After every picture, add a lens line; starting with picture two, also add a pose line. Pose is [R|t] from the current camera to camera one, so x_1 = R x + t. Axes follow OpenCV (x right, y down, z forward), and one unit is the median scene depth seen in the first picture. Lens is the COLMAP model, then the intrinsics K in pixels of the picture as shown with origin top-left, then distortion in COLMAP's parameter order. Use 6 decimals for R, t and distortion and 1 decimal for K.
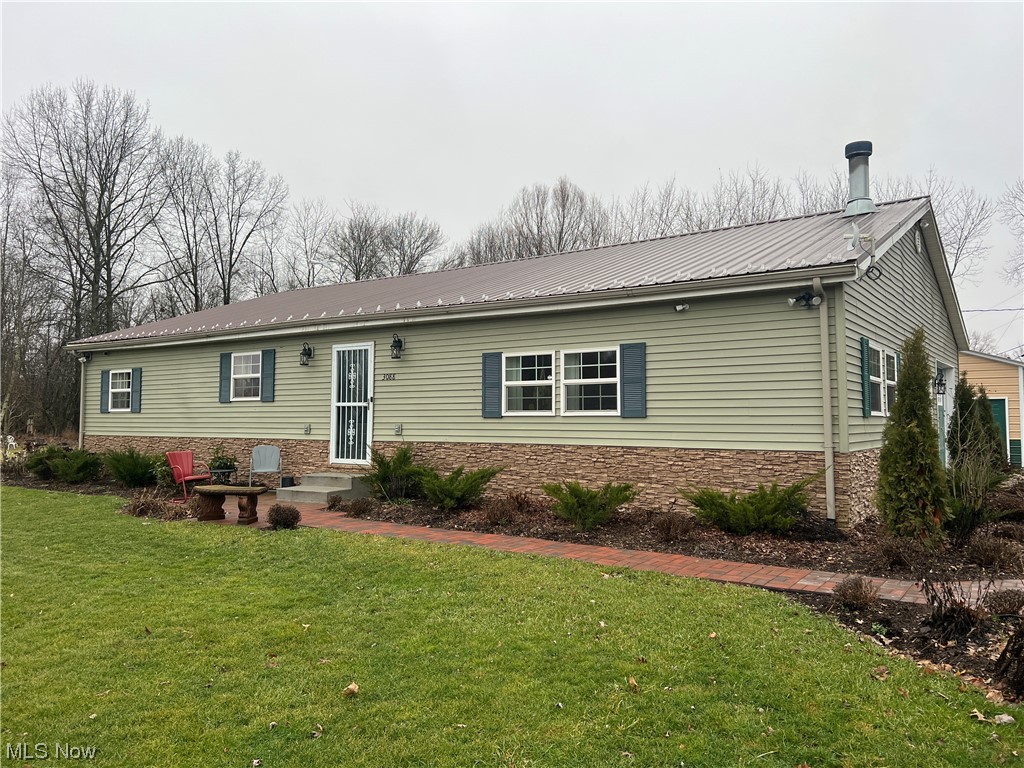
lens RADIAL K [[767.3, 0, 508.5], [0, 767.3, 373.8], [0, 0, 1]] dist [0.049729, -0.032464]
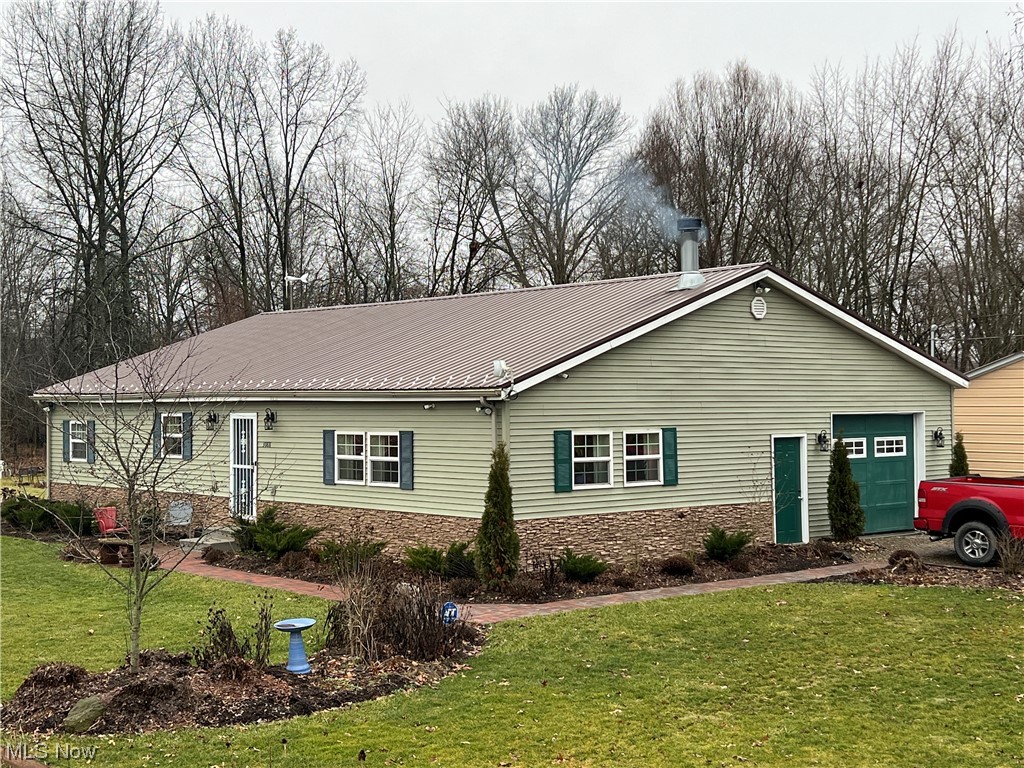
lens RADIAL K [[1439.5, 0, 502.5], [0, 1439.5, 381.3], [0, 0, 1]] dist [0.112620, 0.000000]
pose [[0.969091, -0.012009, -0.246412, 0.709048], [0.023196, 0.998825, 0.042547, -0.171948], [0.245611, -0.046948, 0.968231, -0.989986]]
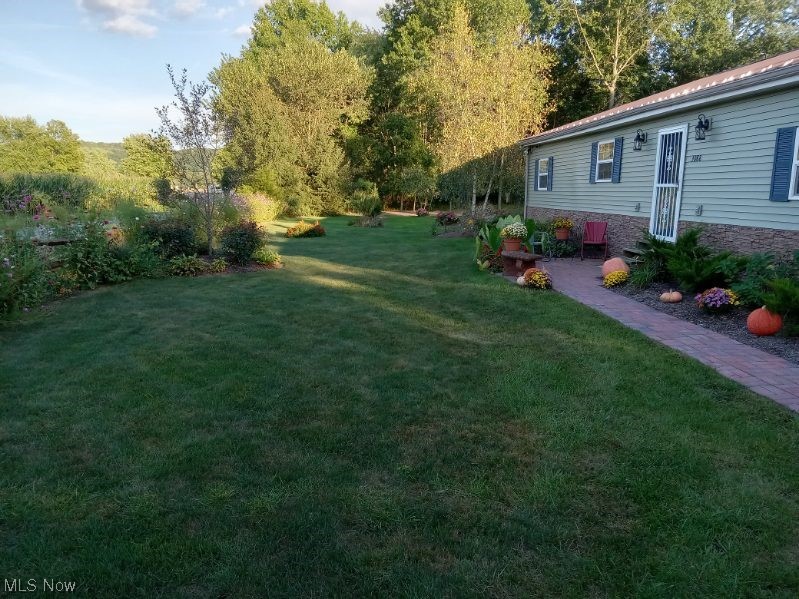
lens RADIAL K [[595.5, 0, 394.0], [0, 595.5, 300.9], [0, 0, 1]] dist [-0.002467, -0.007802]
pose [[0.631314, 0.142611, -0.762302, 0.217502], [0.042565, 0.975093, 0.217672, -0.000583], [0.774358, -0.169867, 0.609520, 0.167549]]
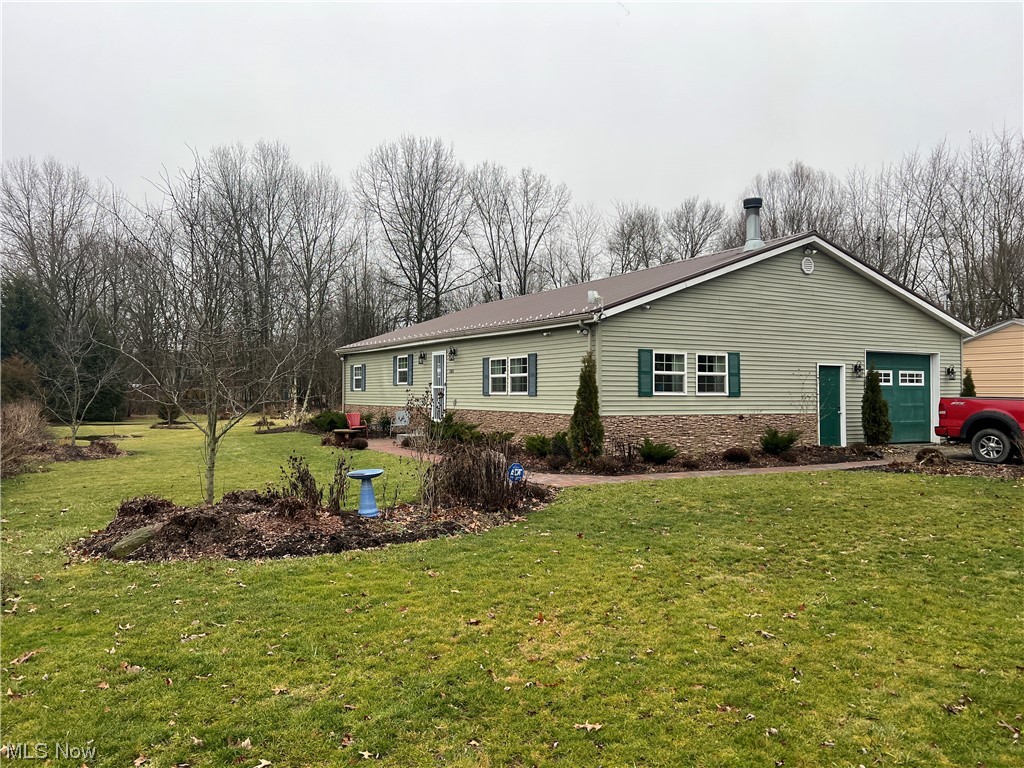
lens RADIAL K [[767.3, 0, 505.2], [0, 767.3, 381.6], [0, 0, 1]] dist [0.049729, -0.032464]
pose [[0.900450, -0.004629, -0.434936, 0.676716], [0.023282, 0.999023, 0.037569, -0.033571], [0.434337, -0.043955, 0.899678, -0.467446]]
